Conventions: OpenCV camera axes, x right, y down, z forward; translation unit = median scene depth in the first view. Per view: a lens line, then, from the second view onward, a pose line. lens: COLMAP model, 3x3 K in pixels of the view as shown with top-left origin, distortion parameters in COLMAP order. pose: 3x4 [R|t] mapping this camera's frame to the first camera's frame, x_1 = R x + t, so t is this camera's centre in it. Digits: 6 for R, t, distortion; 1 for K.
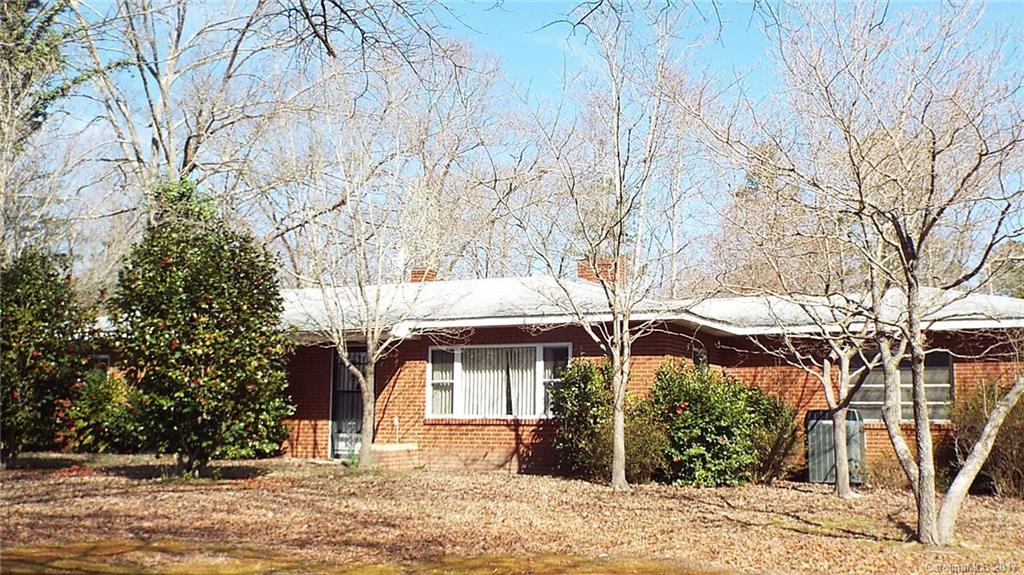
lens RADIAL K [[1219.5, 0, 511.3], [0, 1219.5, 288.3], [0, 0, 1]] dist [0.050495, 0.000000]
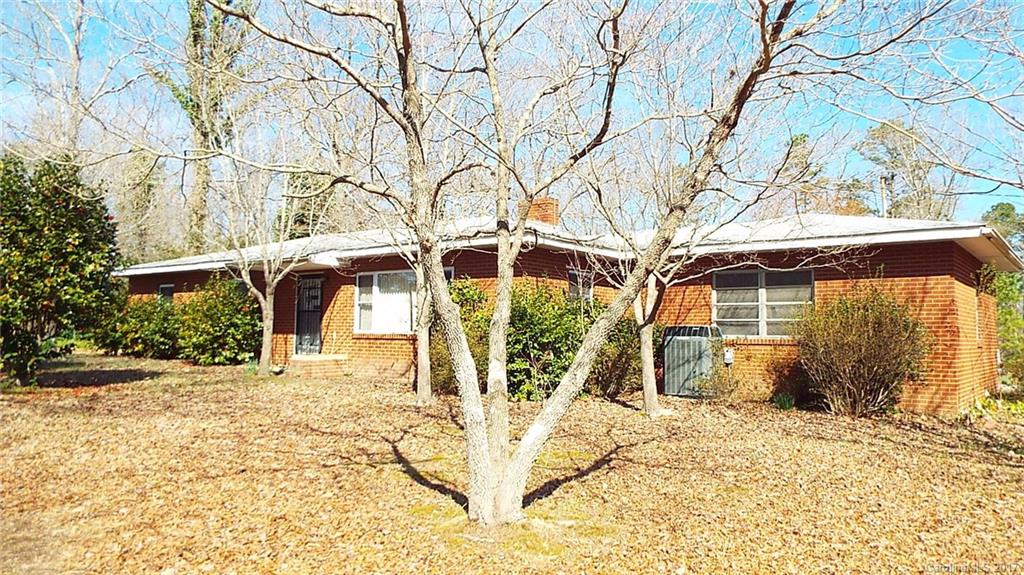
lens RADIAL K [[764.5, 0, 513.6], [0, 764.5, 285.6], [0, 0, 1]] dist [-0.006477, 0.017751]
pose [[0.979878, -0.008519, -0.199415, 0.233439], [0.017566, 0.998893, 0.043641, 0.031322], [0.198822, -0.046266, 0.978943, 0.313018]]
